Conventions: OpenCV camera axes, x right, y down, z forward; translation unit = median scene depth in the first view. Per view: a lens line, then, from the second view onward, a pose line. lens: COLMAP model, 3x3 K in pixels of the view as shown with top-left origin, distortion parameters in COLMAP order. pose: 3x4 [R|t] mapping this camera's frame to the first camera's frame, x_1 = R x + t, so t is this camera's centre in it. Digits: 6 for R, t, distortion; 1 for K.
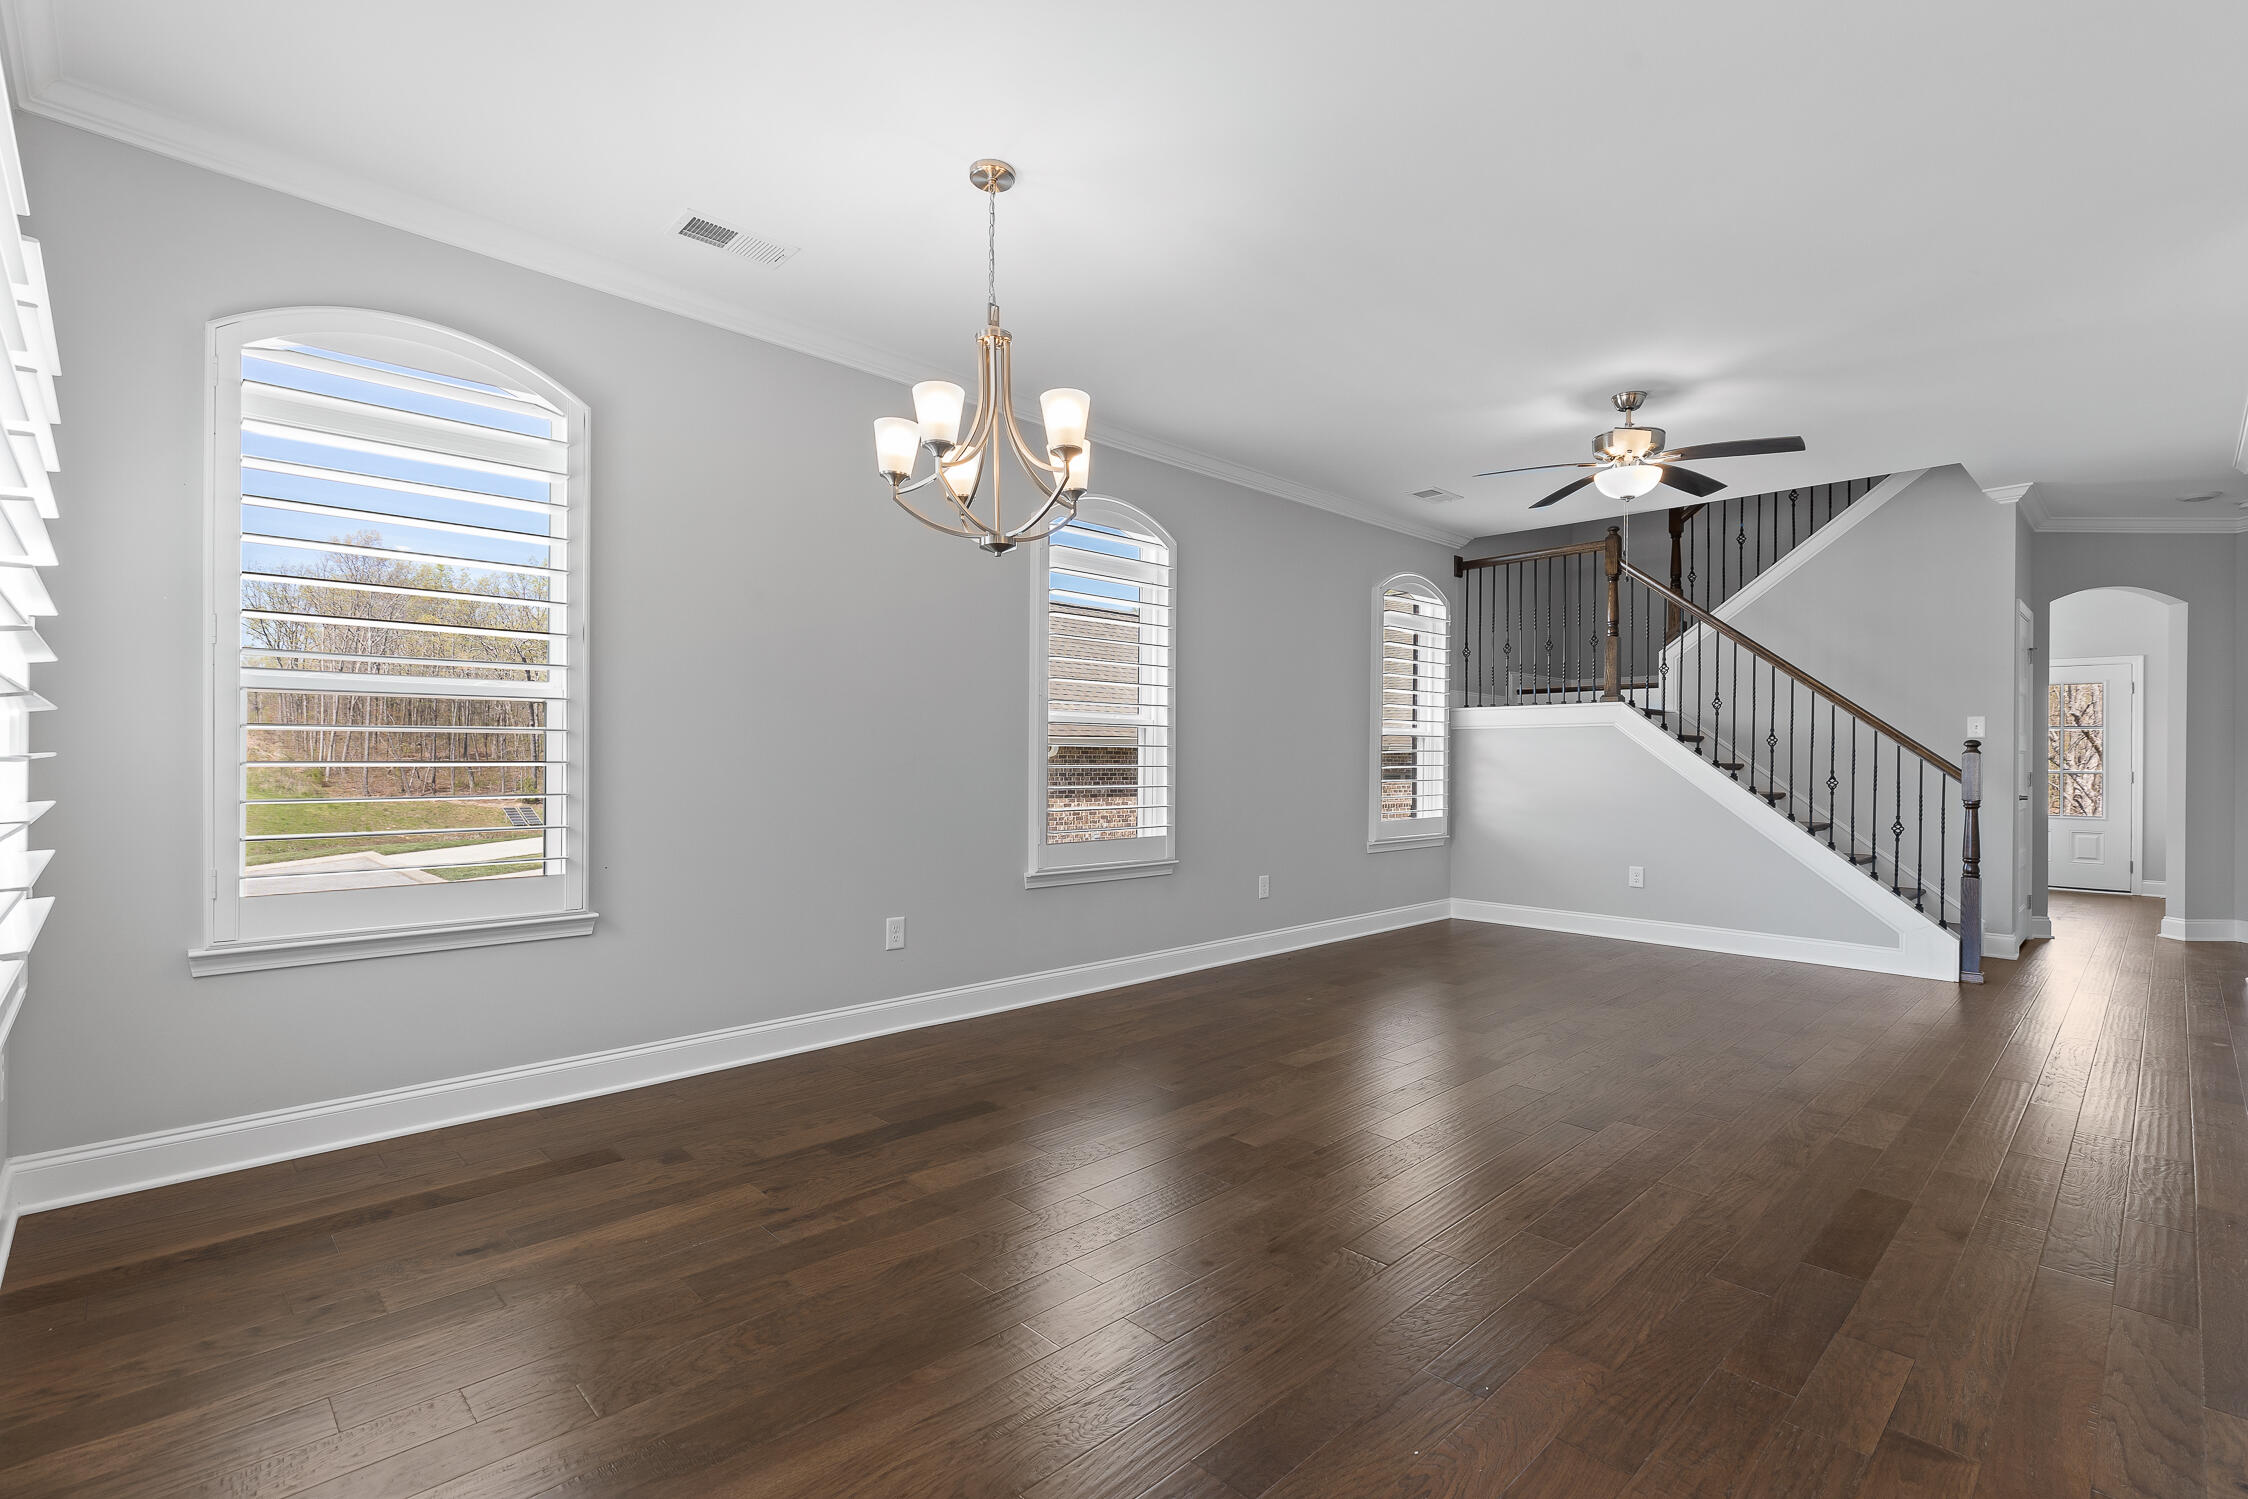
lens RADIAL K [[1005.1, 0, 1124.0], [0, 1005.1, 749.5], [0, 0, 1]] dist [0.001299, 0.000163]
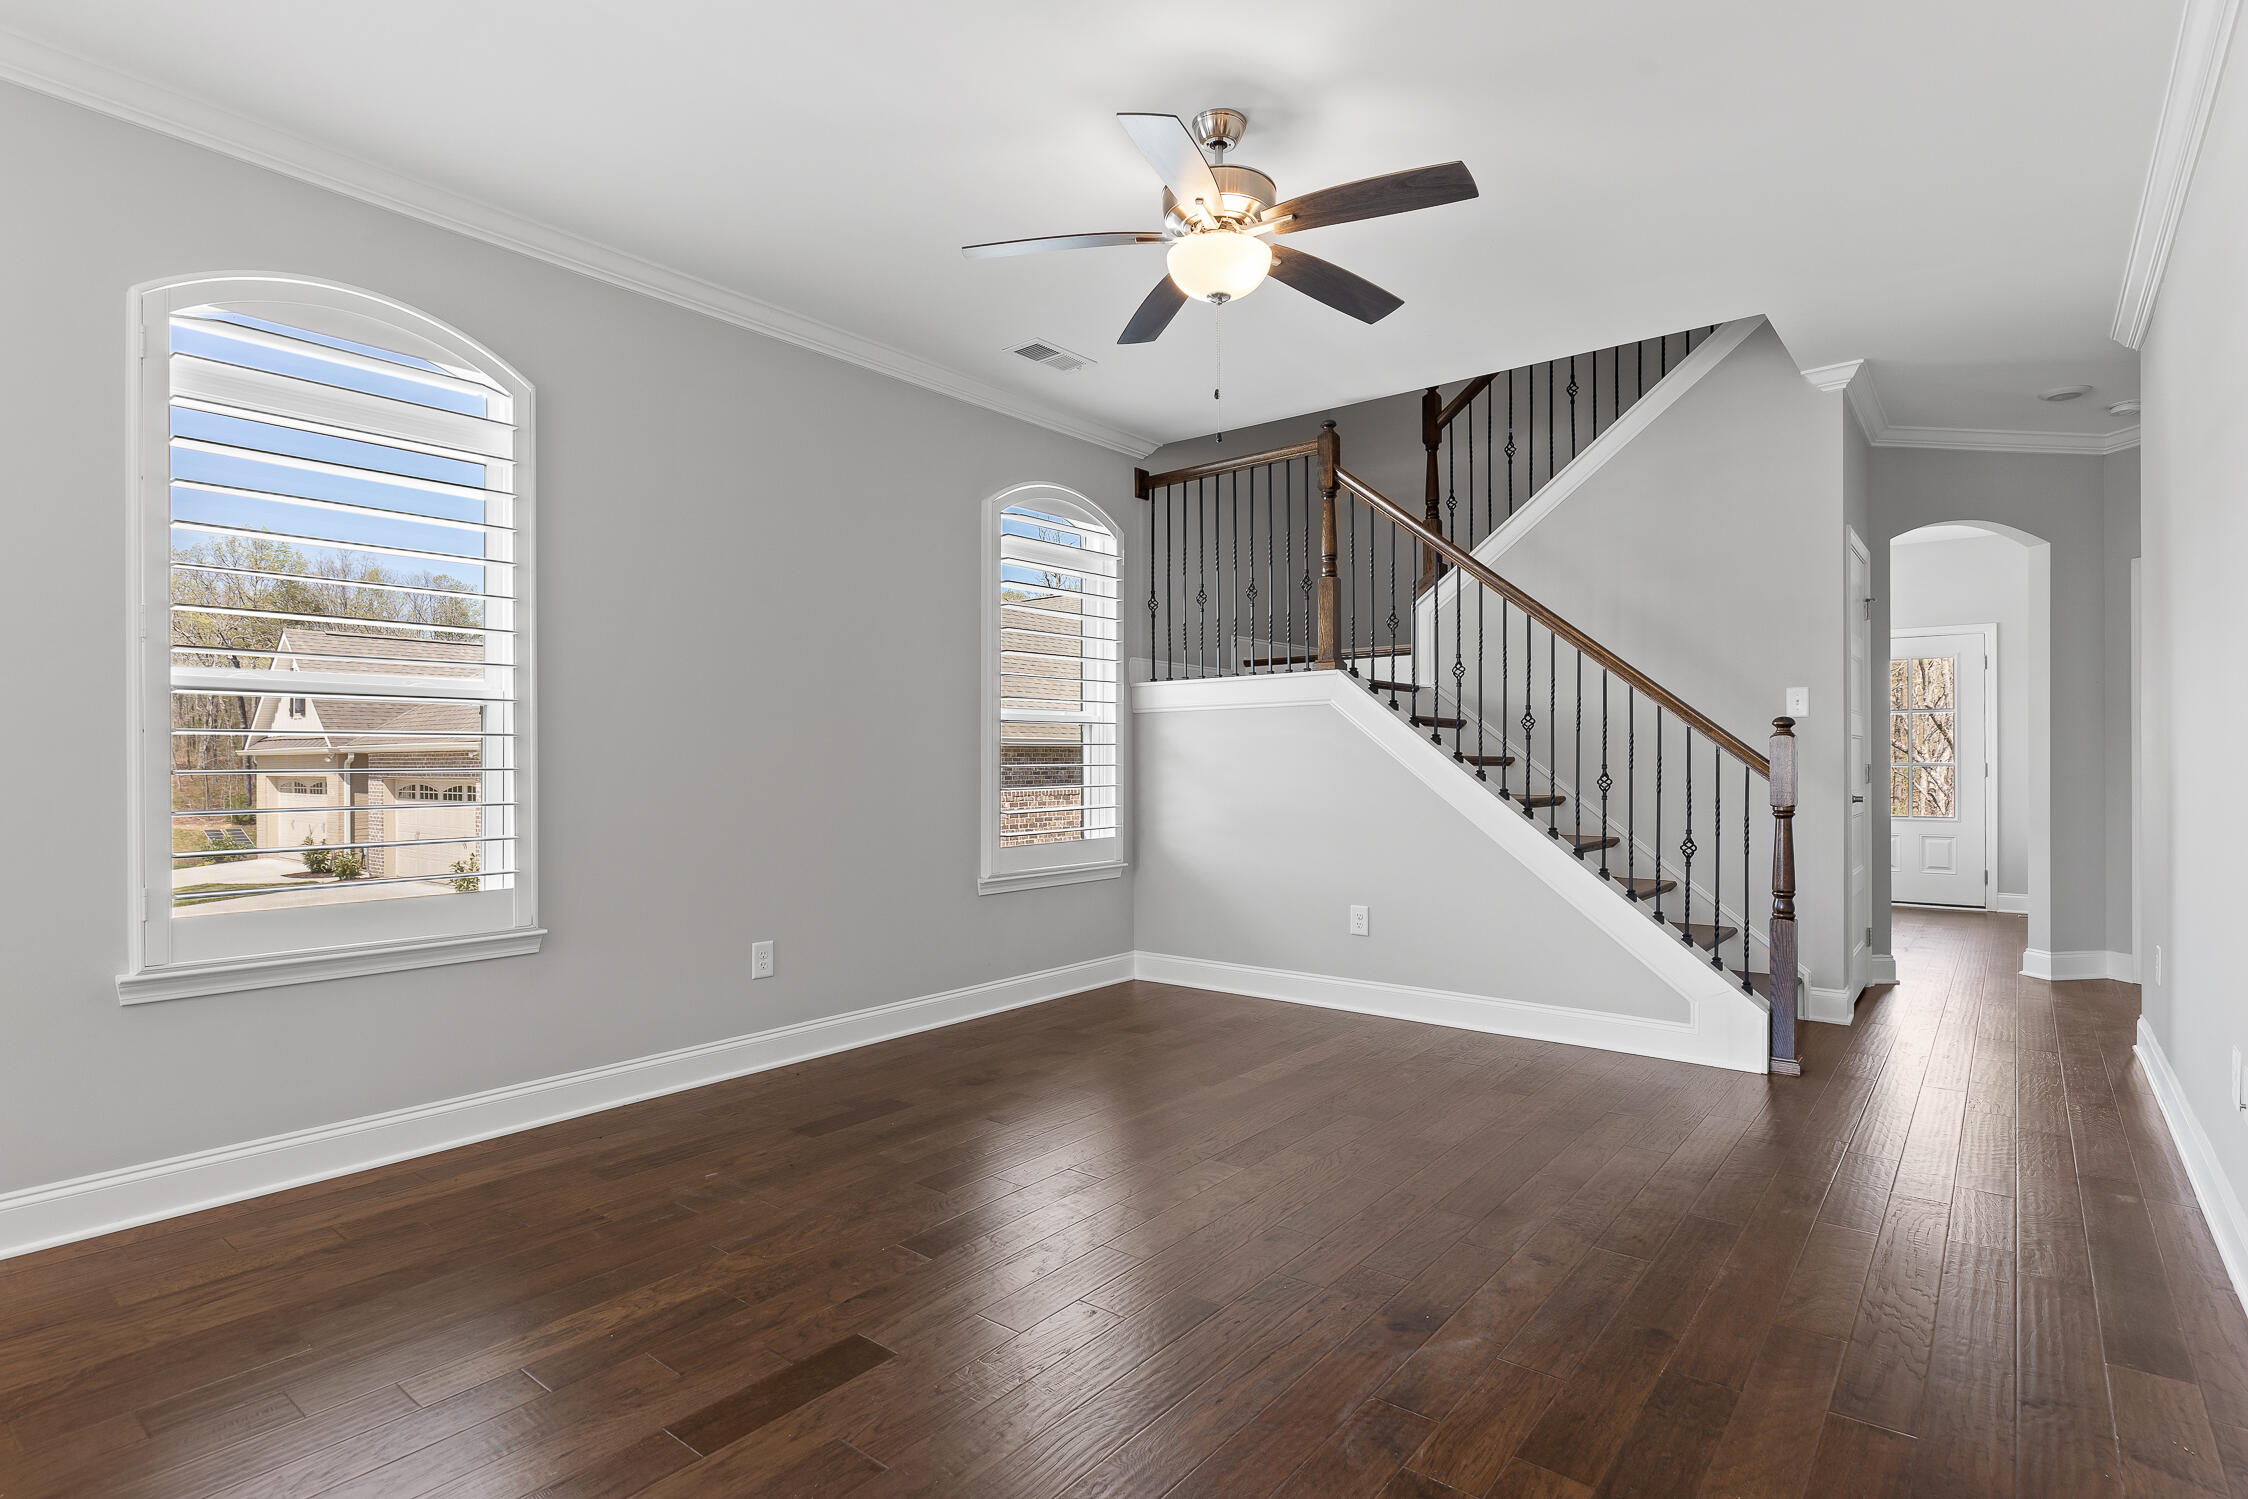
lens RADIAL K [[1113.1, 0, 1124.0], [0, 1113.1, 749.5], [0, 0, 1]] dist [-0.000168, -0.000038]
pose [[0.991454, -0.009181, 0.130134, 0.242917], [0.009390, 0.999955, -0.000992, 0.007332], [-0.130119, 0.002205, 0.991496, 0.249681]]
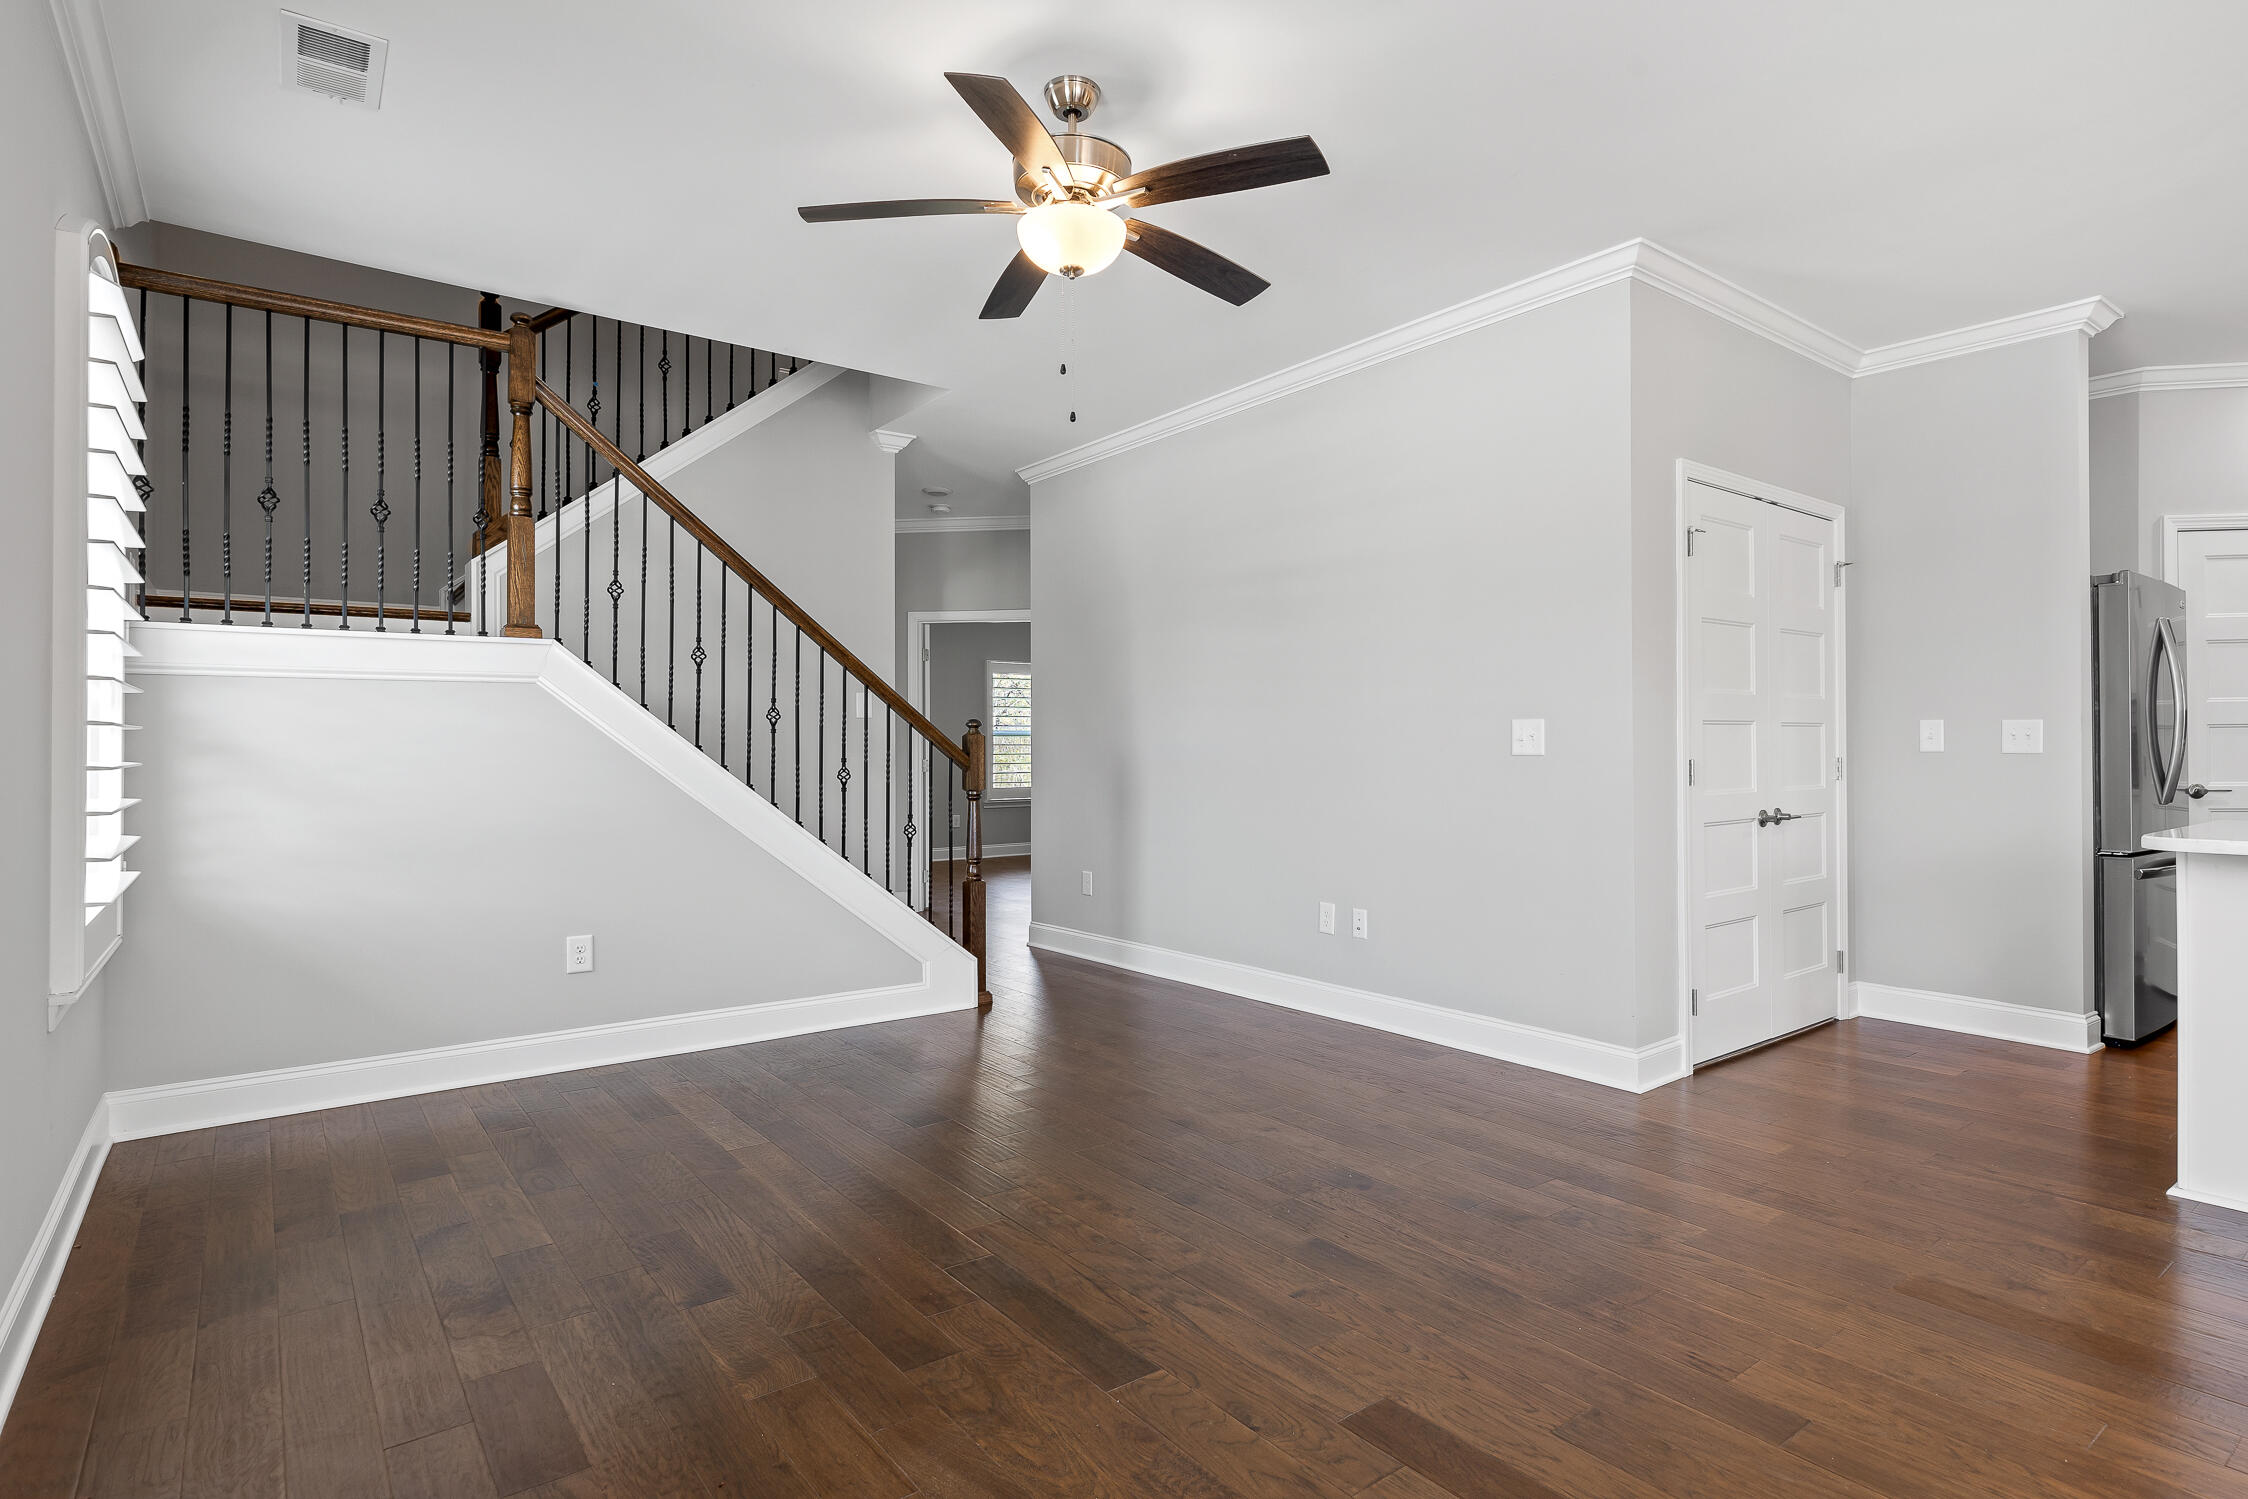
lens RADIAL K [[1154.6, 0, 1124.0], [0, 1154.6, 749.5], [0, 0, 1]] dist [-0.003407, -0.000278]
pose [[0.121747, -0.007869, 0.992530, -0.090613], [-0.003992, 0.999957, 0.008418, 0.005485], [-0.992553, -0.004987, 0.121710, 0.606040]]
